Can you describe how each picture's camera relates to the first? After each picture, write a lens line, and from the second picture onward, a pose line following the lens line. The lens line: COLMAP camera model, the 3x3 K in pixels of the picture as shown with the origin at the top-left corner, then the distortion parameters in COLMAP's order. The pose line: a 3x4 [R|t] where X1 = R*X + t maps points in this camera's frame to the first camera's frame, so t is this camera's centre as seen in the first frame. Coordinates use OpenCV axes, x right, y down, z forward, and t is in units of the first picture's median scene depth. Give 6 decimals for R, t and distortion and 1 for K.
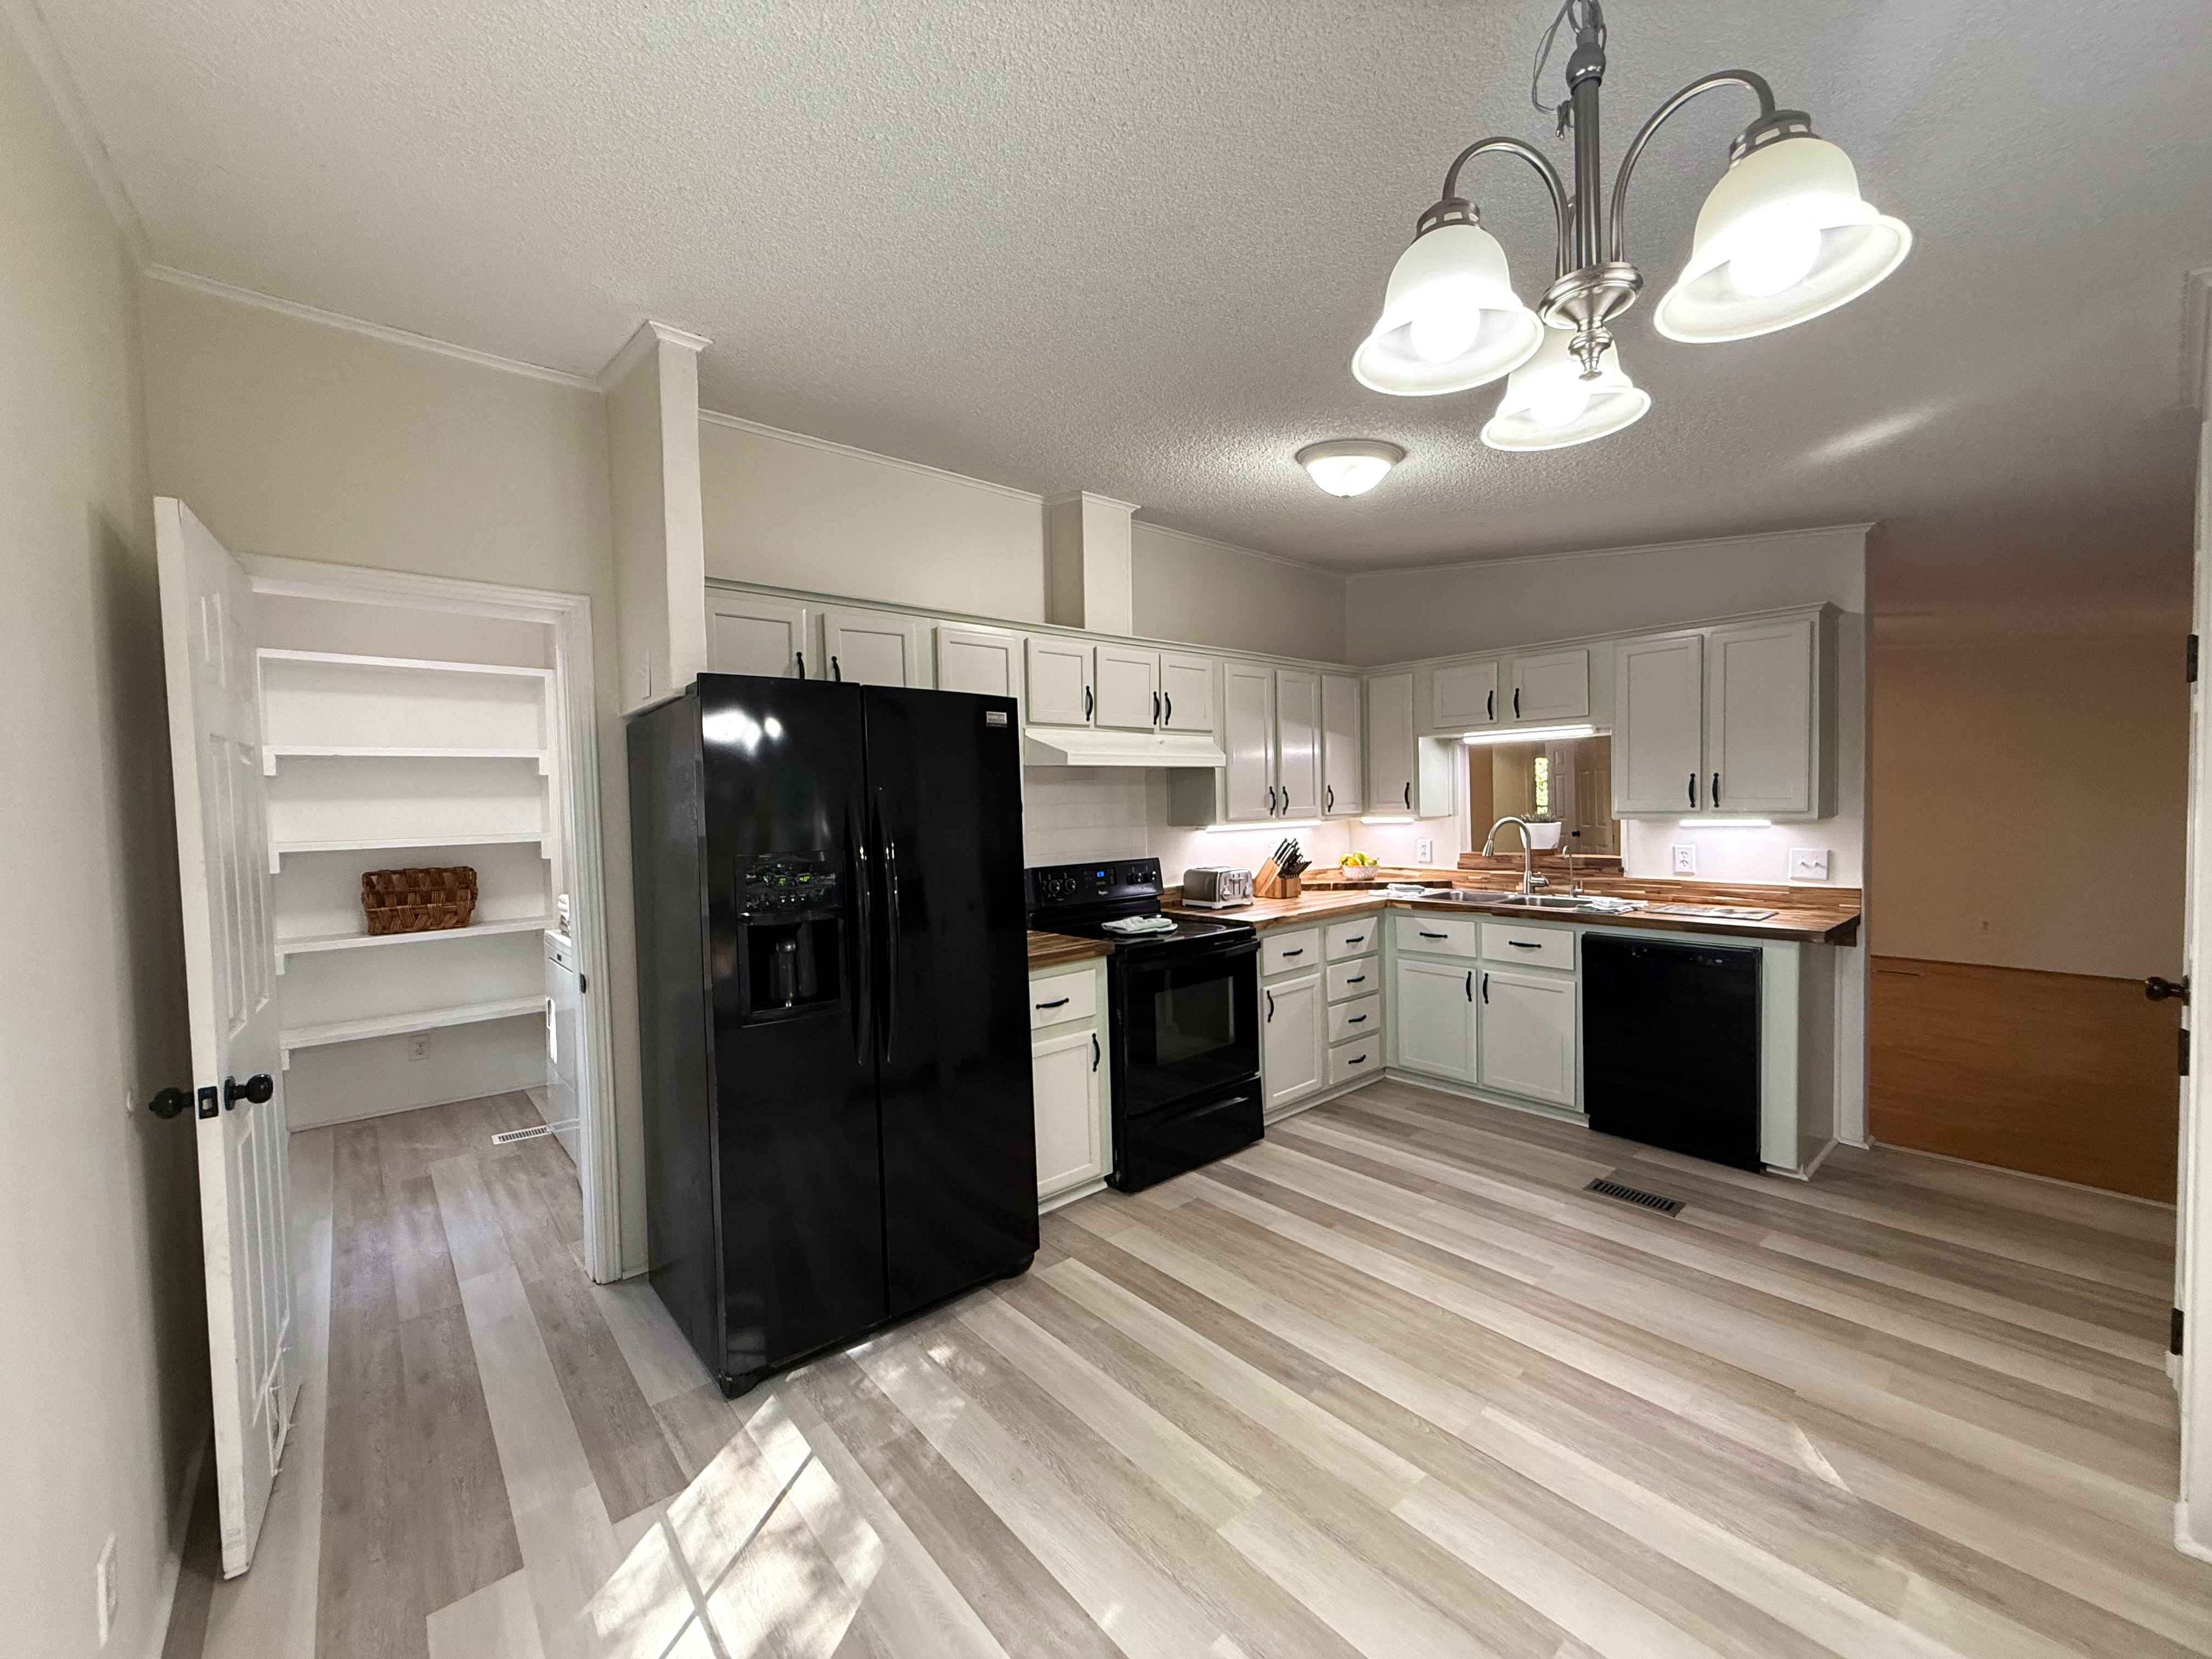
lens RADIAL K [[876.7, 0, 1098.6], [0, 876.7, 829.2], [0, 0, 1]] dist [-0.001140, 0.000473]
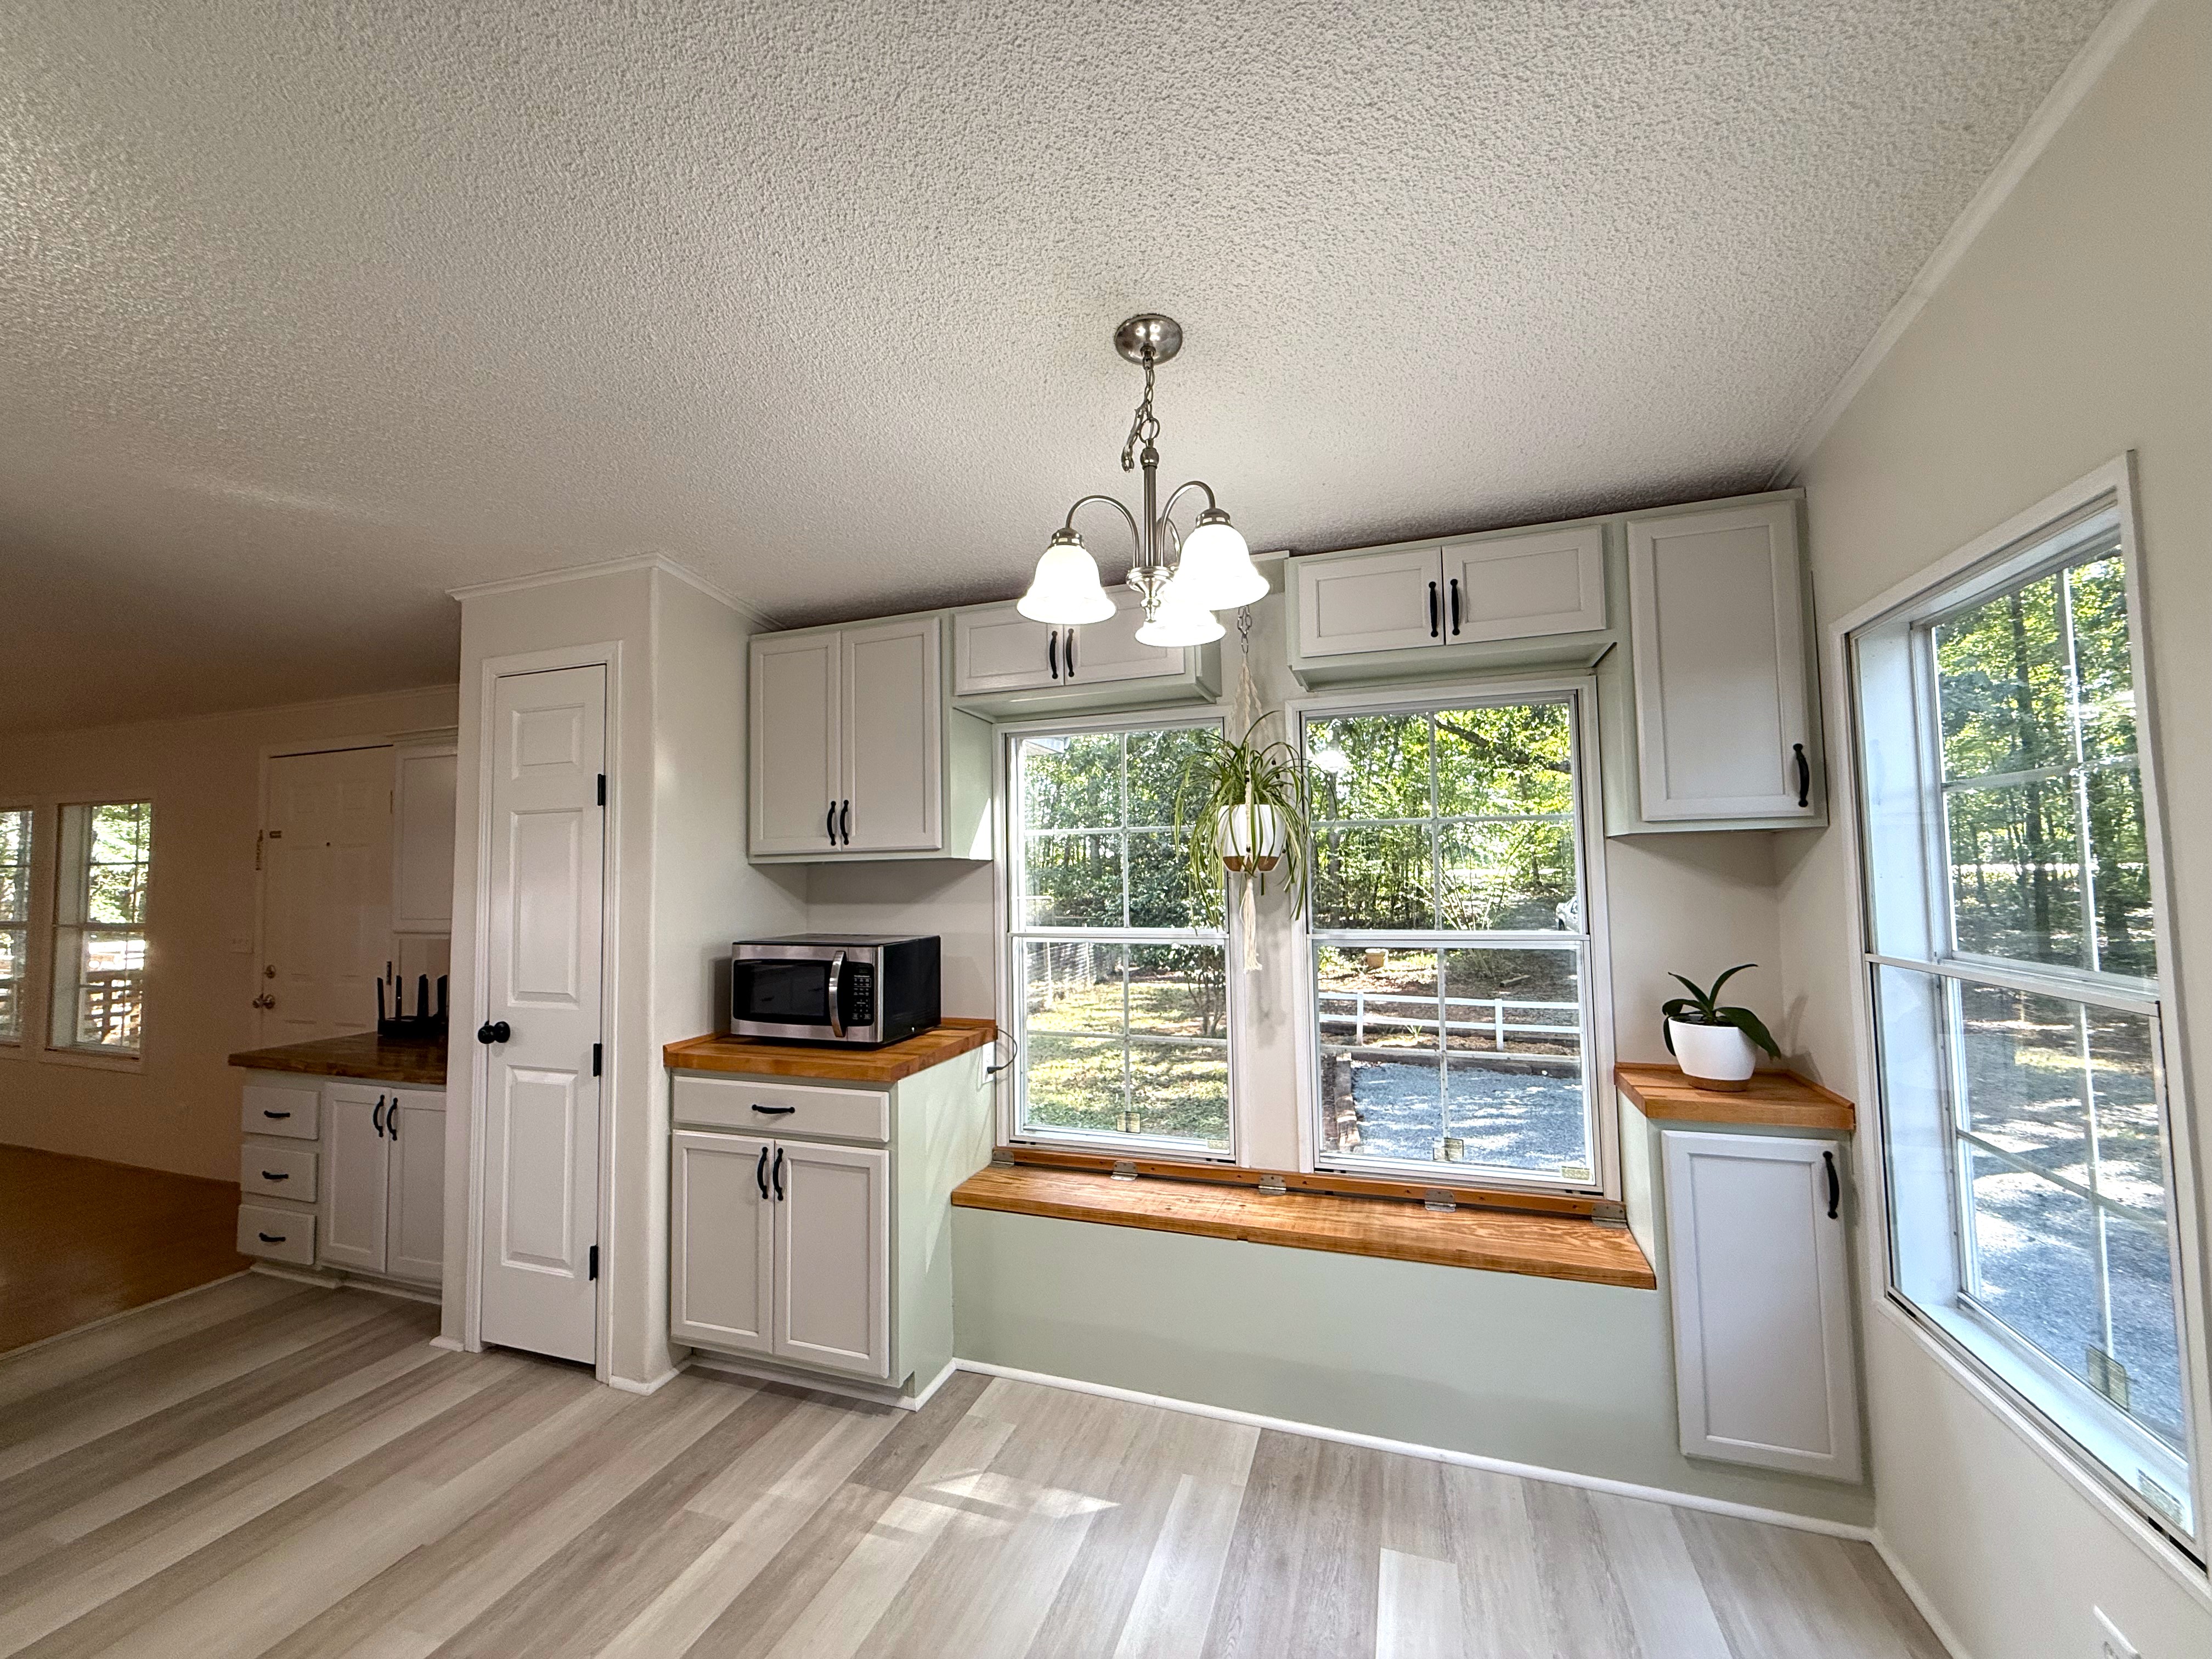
lens RADIAL K [[876.7, 0, 1094.1], [0, 876.7, 829.5], [0, 0, 1]] dist [-0.001140, 0.000473]
pose [[-0.505413, 0.075058, 0.859607, -0.214625], [0.056437, 0.996952, -0.053868, 0.000400], [-0.861030, 0.021288, -0.508108, 0.488534]]
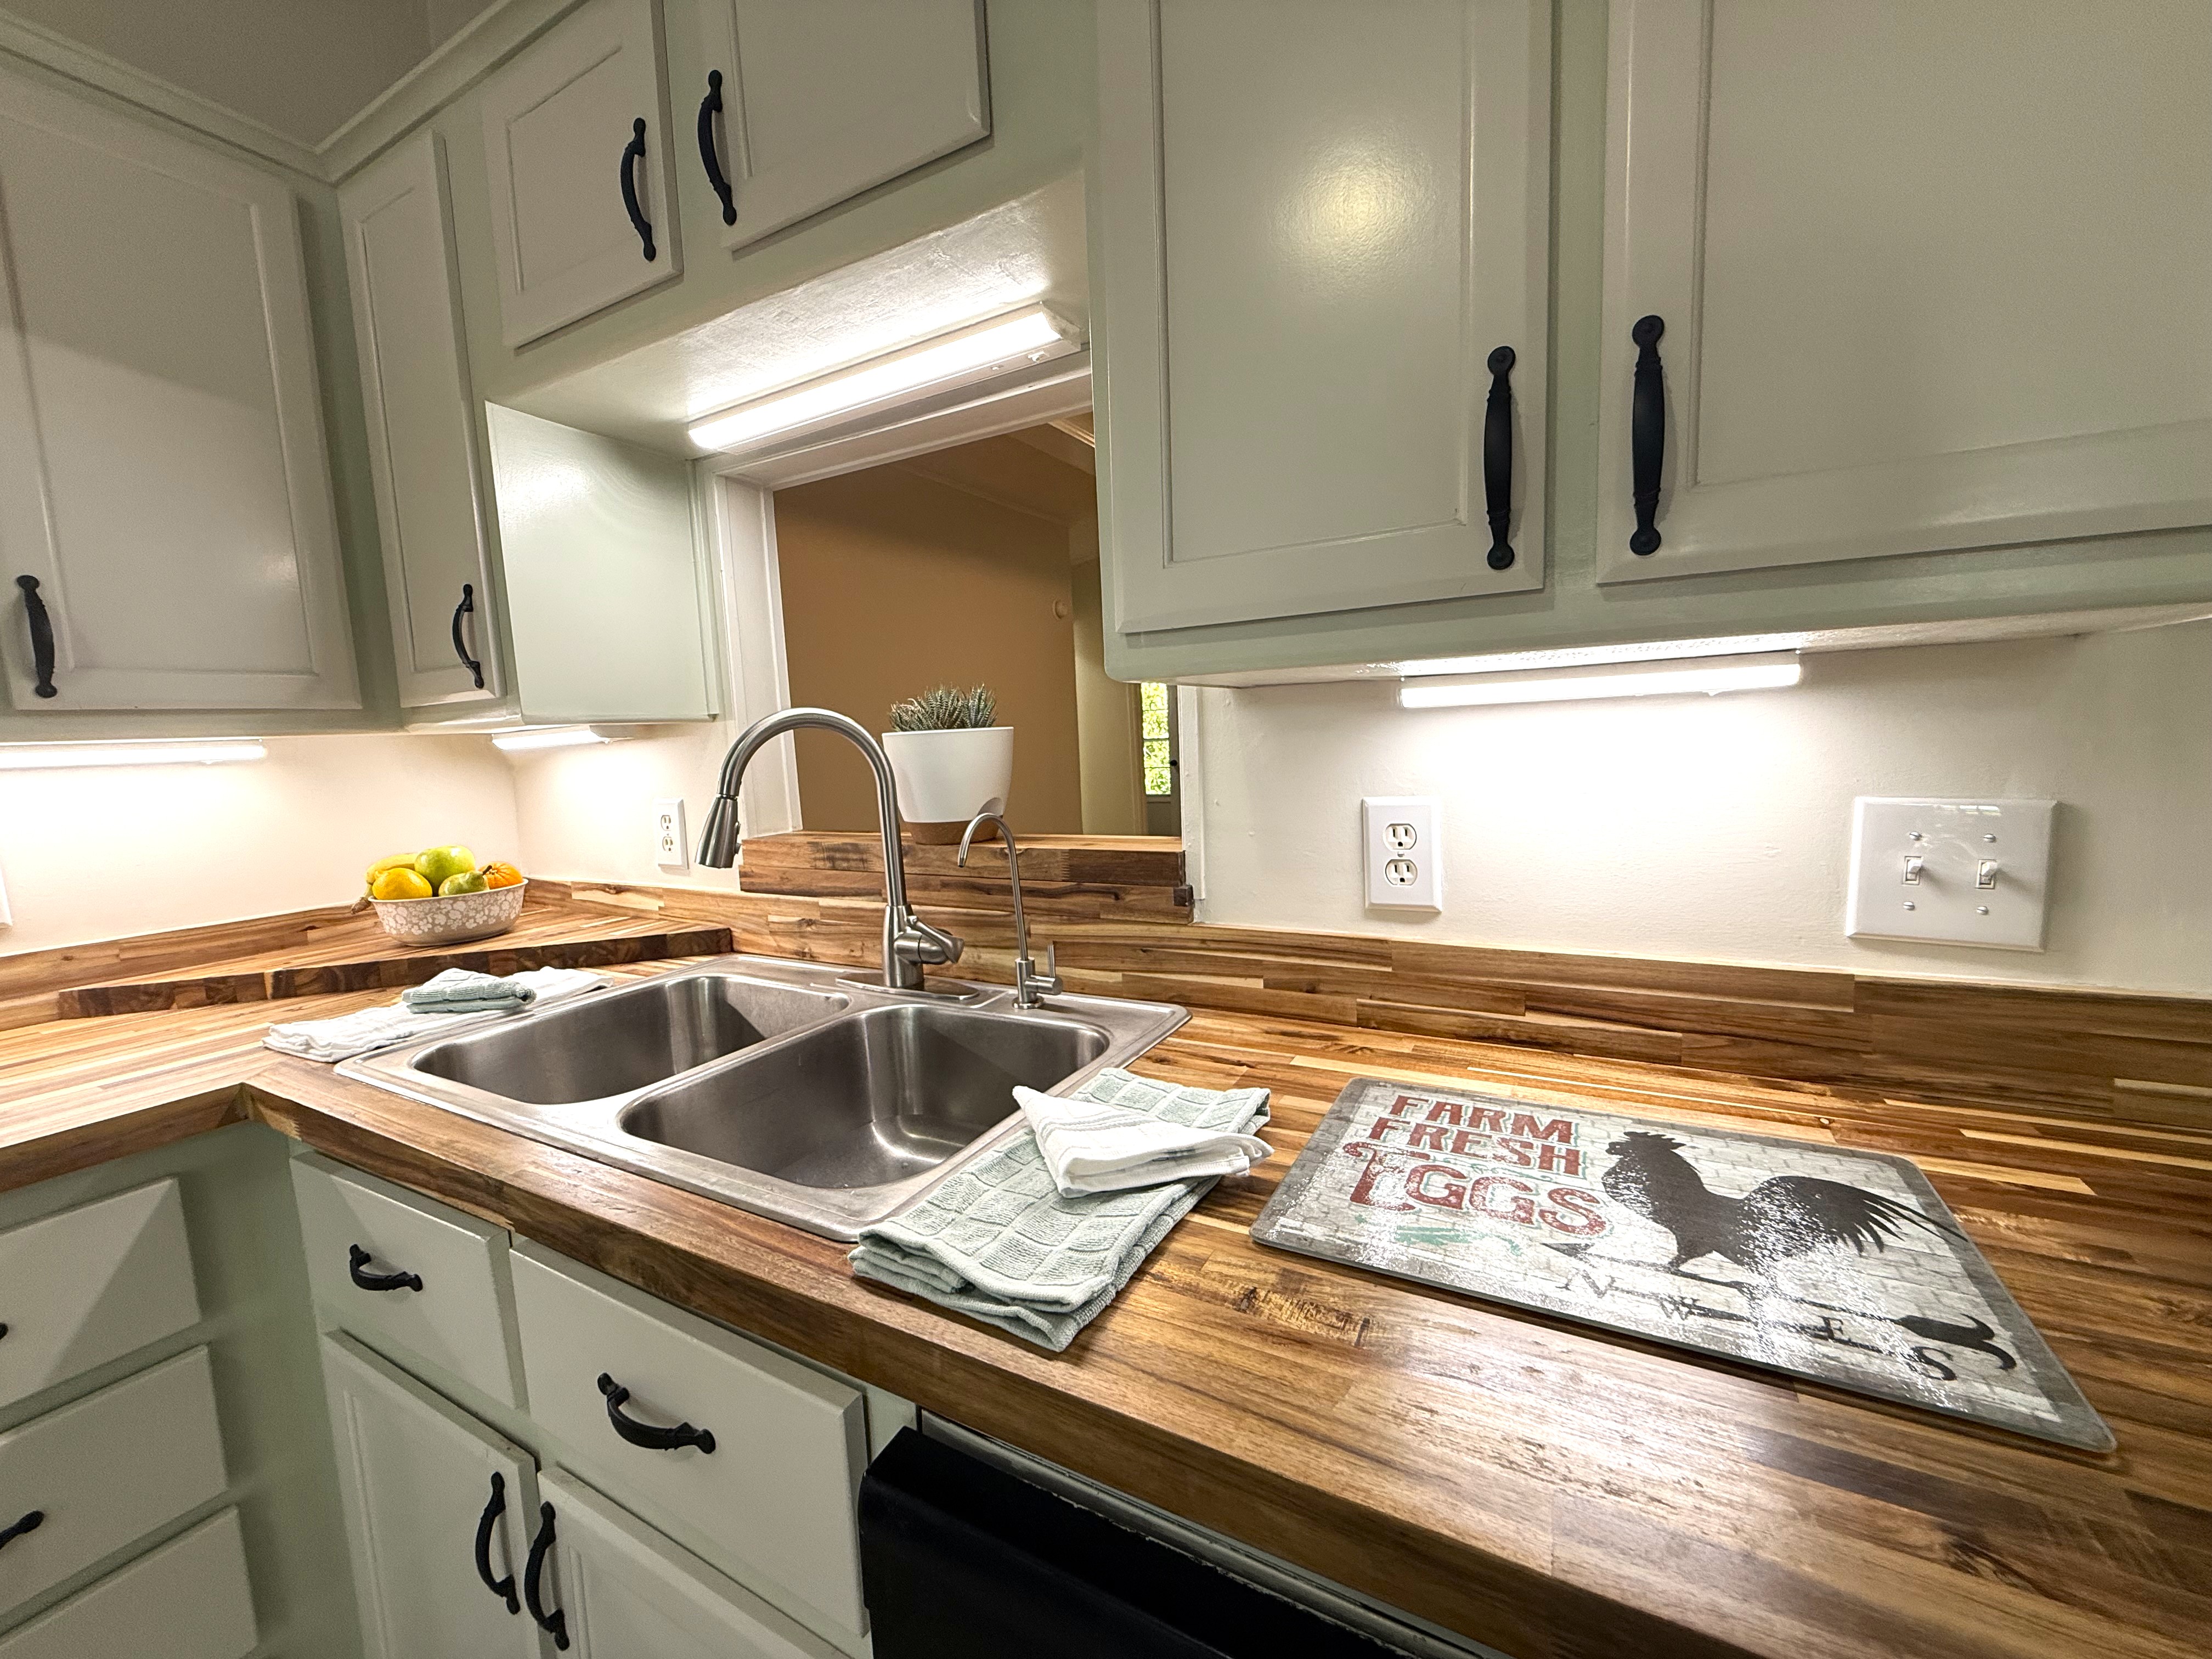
lens RADIAL K [[876.7, 0, 1097.3], [0, 876.7, 831.9], [0, 0, 1]] dist [-0.001140, 0.000473]
pose [[0.936246, -0.052436, 0.347409, 0.544596], [0.030753, 0.997236, 0.067639, 0.010092], [-0.349996, -0.052643, 0.935271, 0.864313]]
